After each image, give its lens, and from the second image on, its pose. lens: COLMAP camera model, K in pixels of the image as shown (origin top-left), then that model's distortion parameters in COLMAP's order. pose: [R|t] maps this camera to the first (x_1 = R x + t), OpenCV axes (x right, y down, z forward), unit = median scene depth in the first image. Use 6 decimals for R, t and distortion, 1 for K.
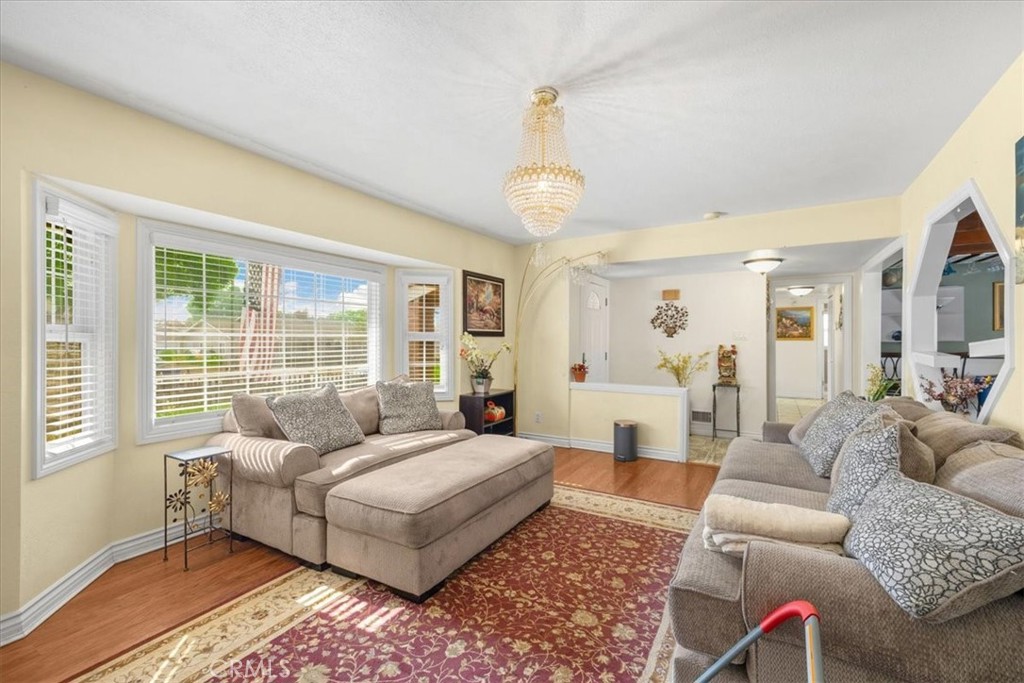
lens RADIAL K [[432.3, 0, 514.8], [0, 432.3, 341.4], [0, 0, 1]] dist [0.011106, 0.000165]
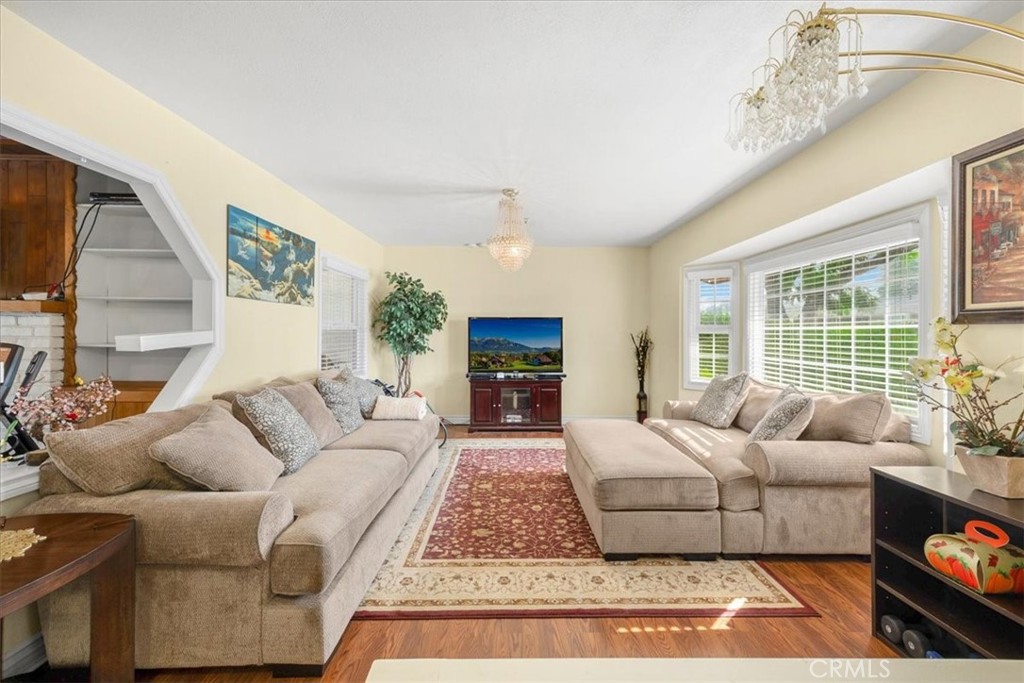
lens RADIAL K [[435.3, 0, 514.6], [0, 435.3, 330.6], [0, 0, 1]] dist [0.001899, 0.000202]
pose [[-0.858922, -0.001515, -0.512104, 0.712609], [-0.002020, 0.999998, 0.000430, -0.009107], [0.512102, 0.001404, -0.858923, 1.892395]]
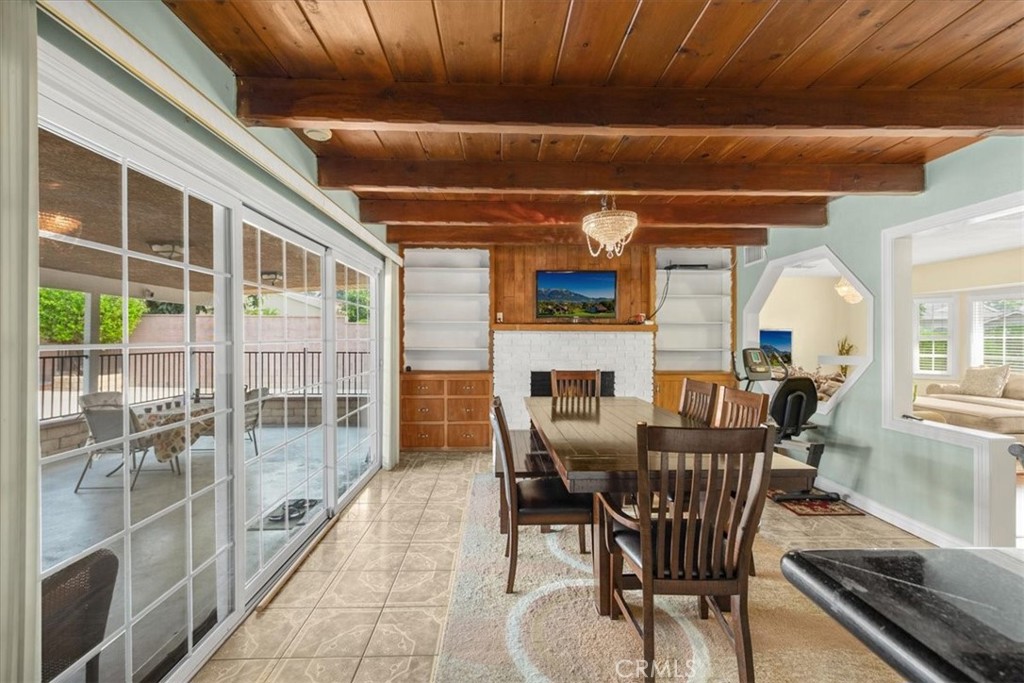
lens RADIAL K [[432.3, 0, 514.8], [0, 432.3, 341.4], [0, 0, 1]] dist [0.011106, 0.000165]
pose [[-0.847242, 0.008324, -0.531142, 2.602274], [0.002833, 0.999934, 0.011152, -0.029999], [0.531200, 0.007944, -0.847209, 1.681126]]
